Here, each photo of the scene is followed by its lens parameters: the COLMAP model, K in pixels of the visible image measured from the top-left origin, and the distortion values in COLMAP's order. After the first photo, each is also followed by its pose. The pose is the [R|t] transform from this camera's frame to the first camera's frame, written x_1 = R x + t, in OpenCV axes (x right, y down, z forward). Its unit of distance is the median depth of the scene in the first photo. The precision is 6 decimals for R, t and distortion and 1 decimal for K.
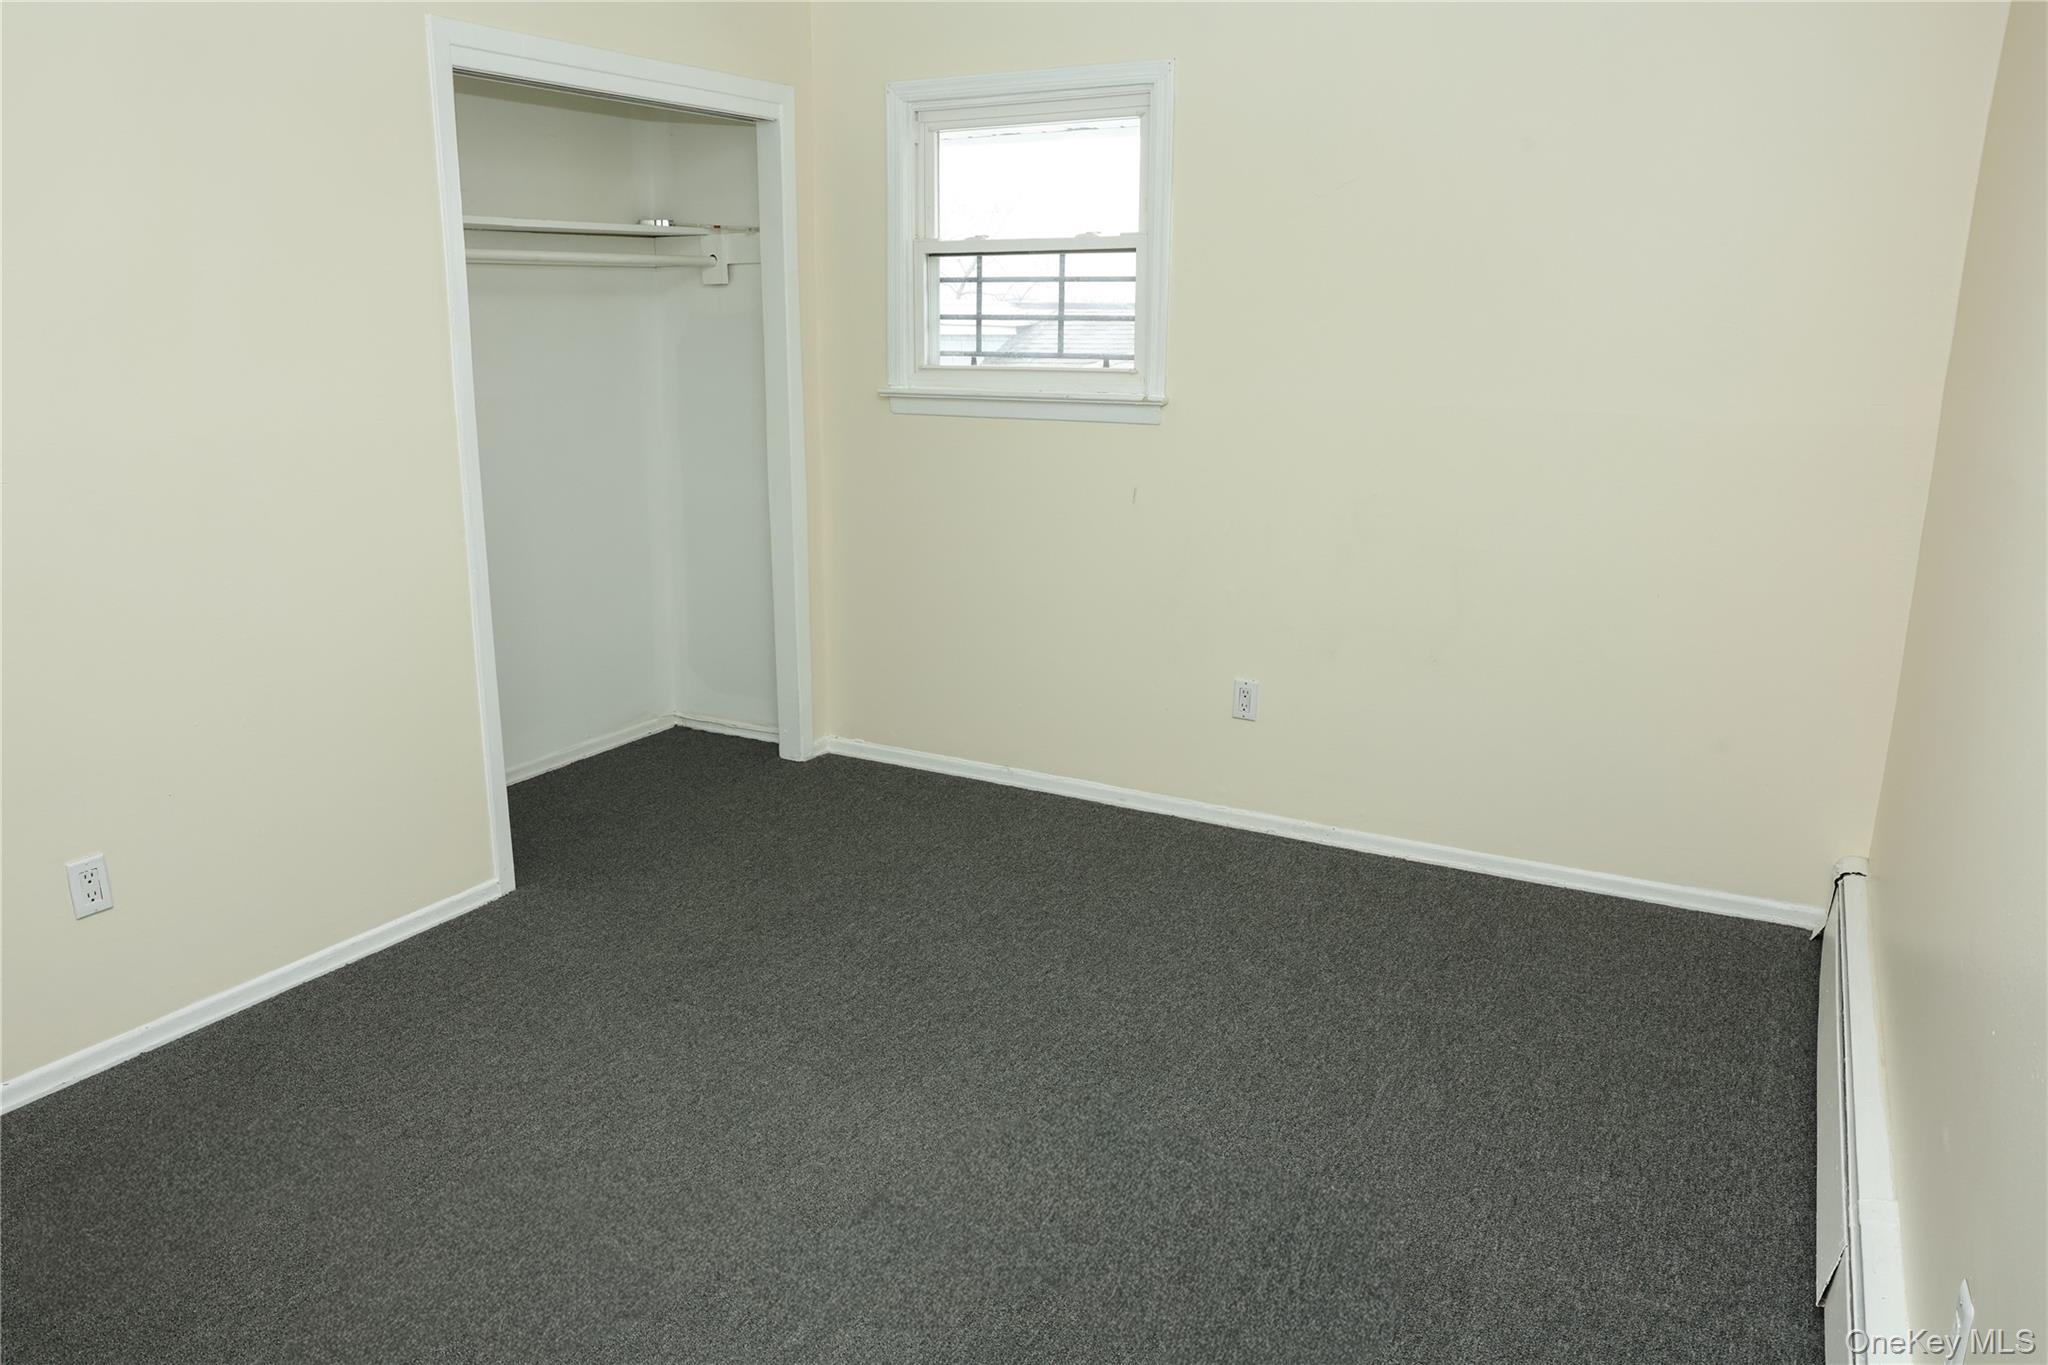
lens RADIAL K [[1463.8, 0, 1024.0], [0, 1463.8, 682.5], [0, 0, 1]] dist [-0.097860, 0.113696]
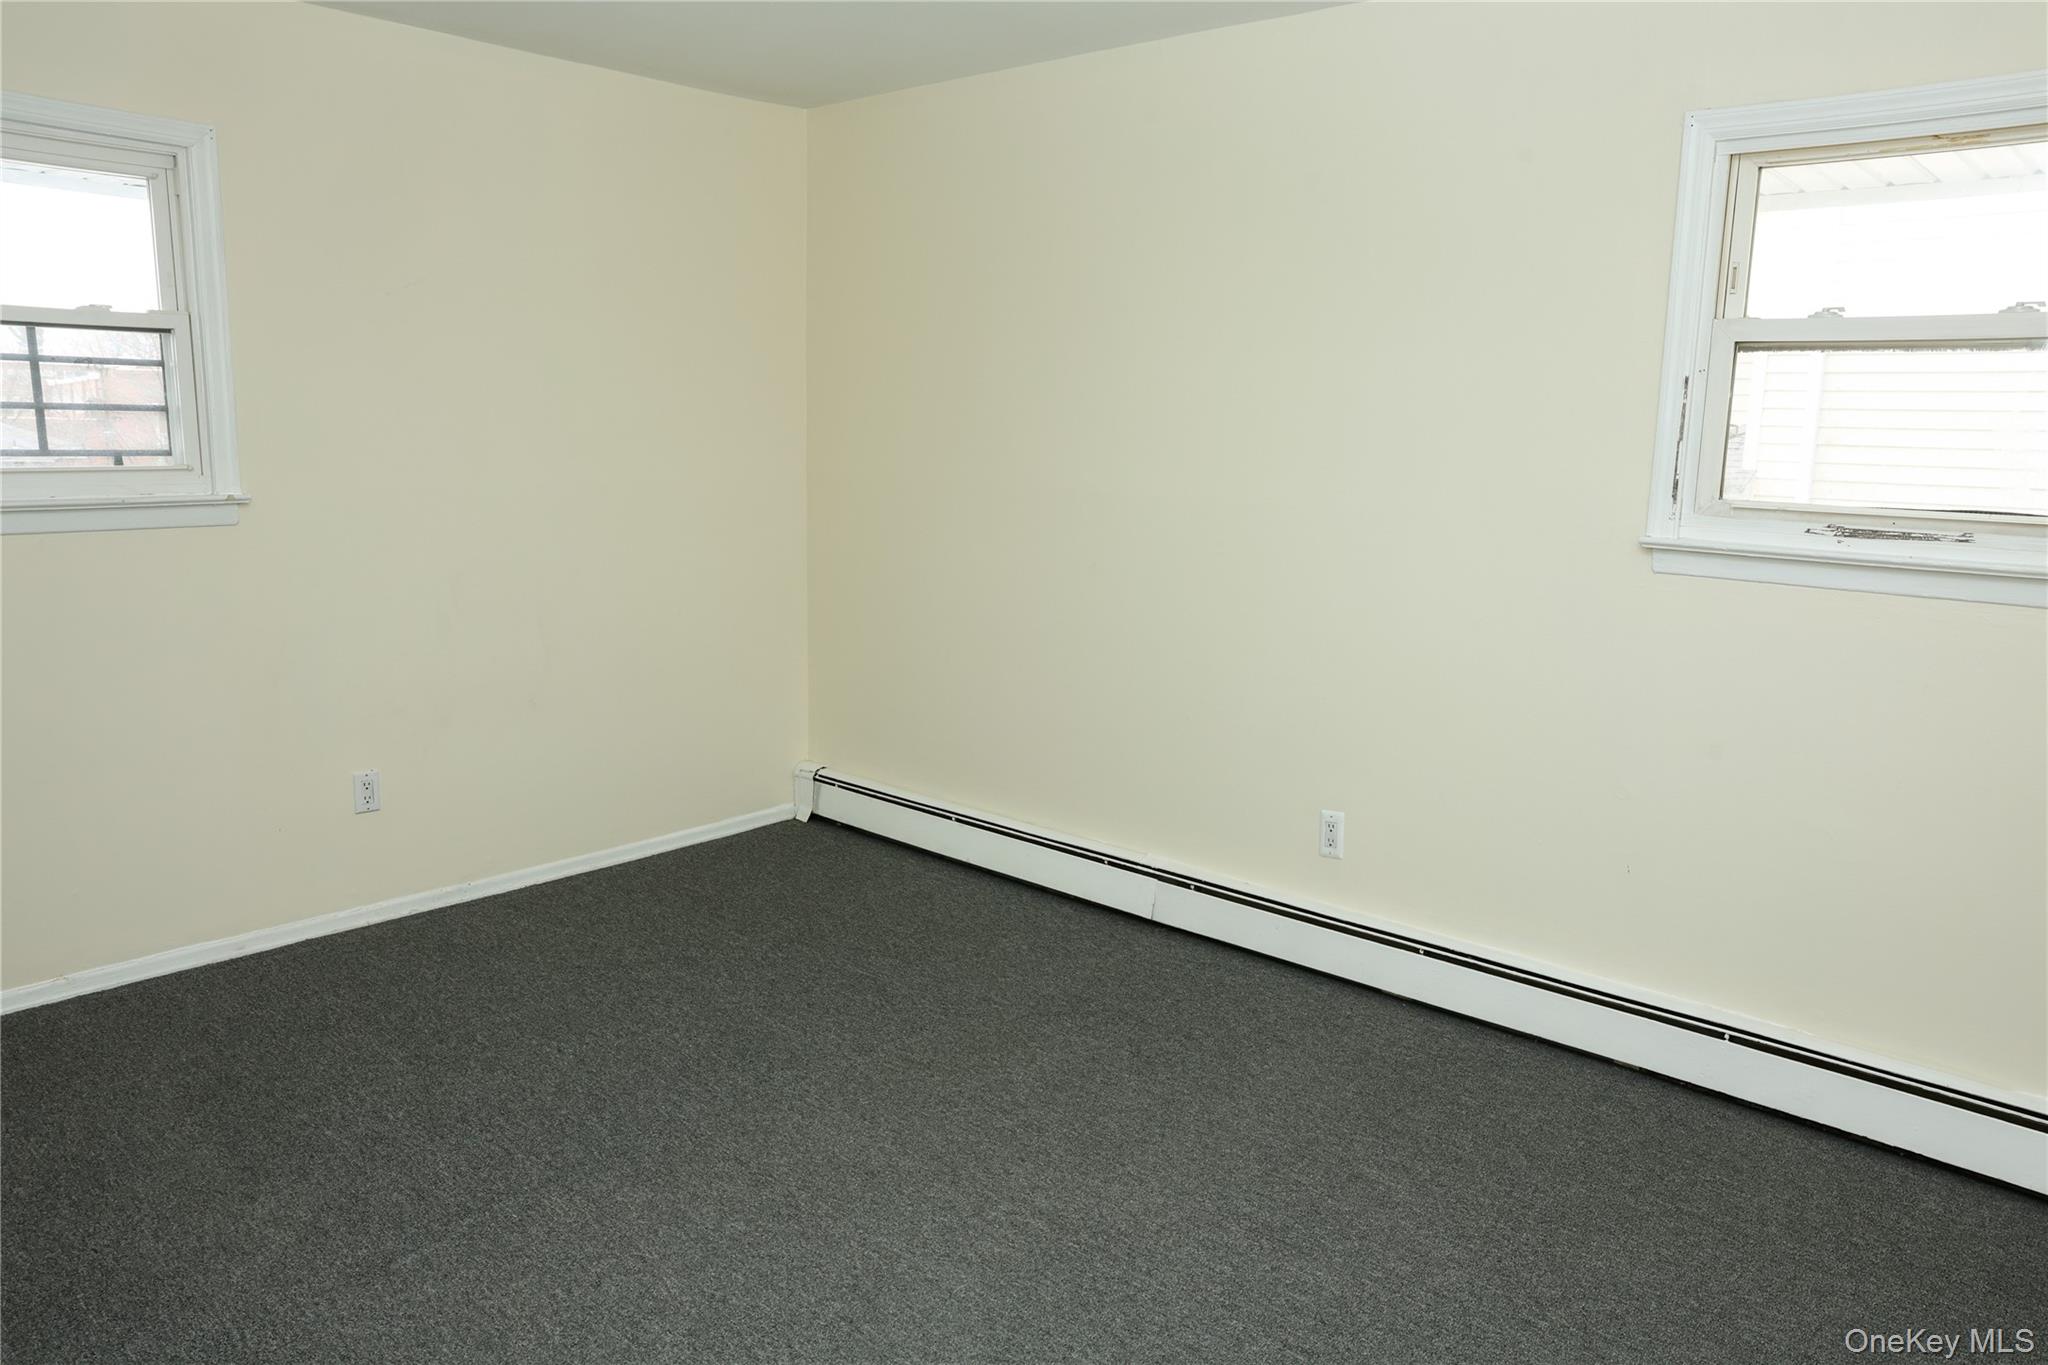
lens RADIAL K [[1463.8, 0, 1024.0], [0, 1463.8, 682.5], [0, 0, 1]] dist [-0.097860, 0.113696]
pose [[0.196097, -0.176689, 0.964535, -0.696528], [0.222585, 0.965977, 0.131701, -0.090138], [-0.954988, 0.188865, 0.228753, 0.342520]]
